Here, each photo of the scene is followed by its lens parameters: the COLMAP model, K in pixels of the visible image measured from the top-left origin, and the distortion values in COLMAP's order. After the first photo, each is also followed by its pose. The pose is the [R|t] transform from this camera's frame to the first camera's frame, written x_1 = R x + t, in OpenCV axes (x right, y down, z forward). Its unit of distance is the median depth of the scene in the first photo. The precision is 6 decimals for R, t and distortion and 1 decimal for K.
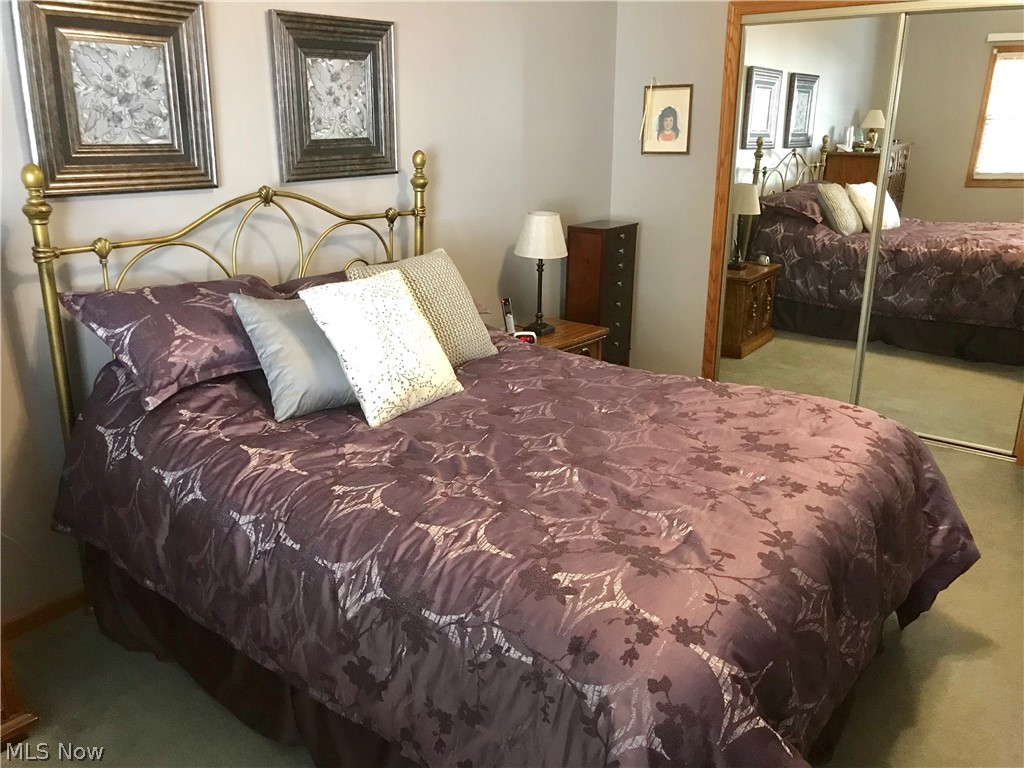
lens RADIAL K [[836.7, 0, 510.6], [0, 836.7, 376.2], [0, 0, 1]] dist [0.014980, -0.021901]
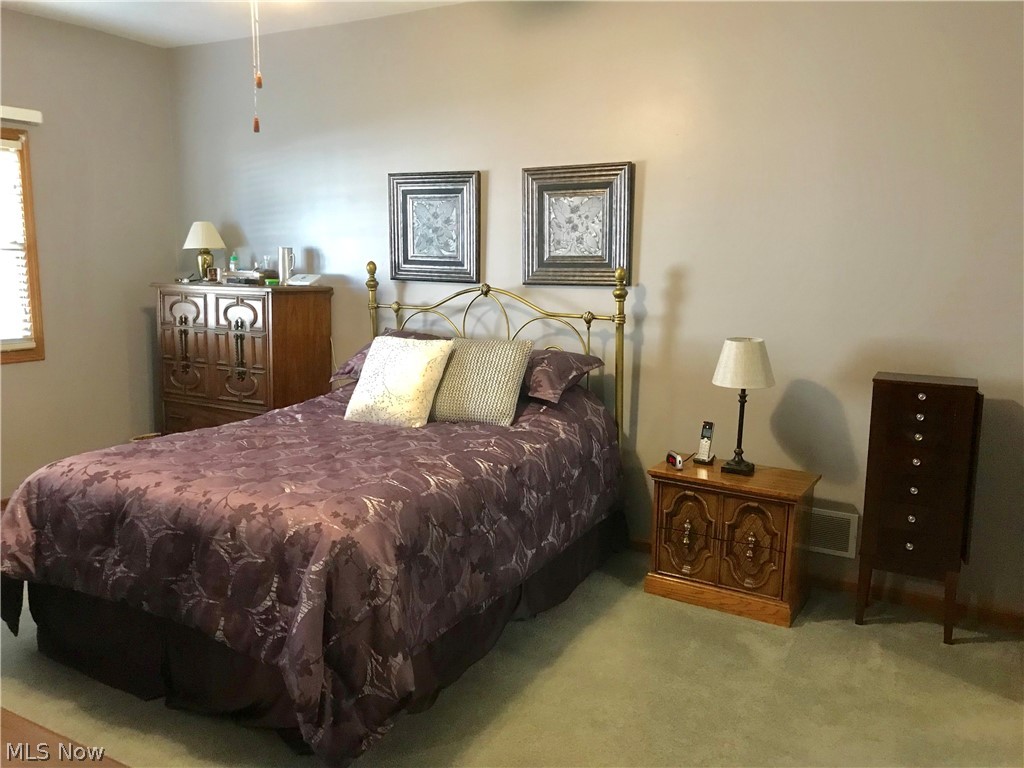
lens RADIAL K [[836.7, 0, 511.5], [0, 836.7, 387.7], [0, 0, 1]] dist [0.014980, -0.021901]
pose [[0.143102, 0.152515, -0.977886, 1.096941], [-0.301884, 0.947696, 0.103629, -0.200217], [0.942543, 0.280379, 0.181659, 0.749987]]
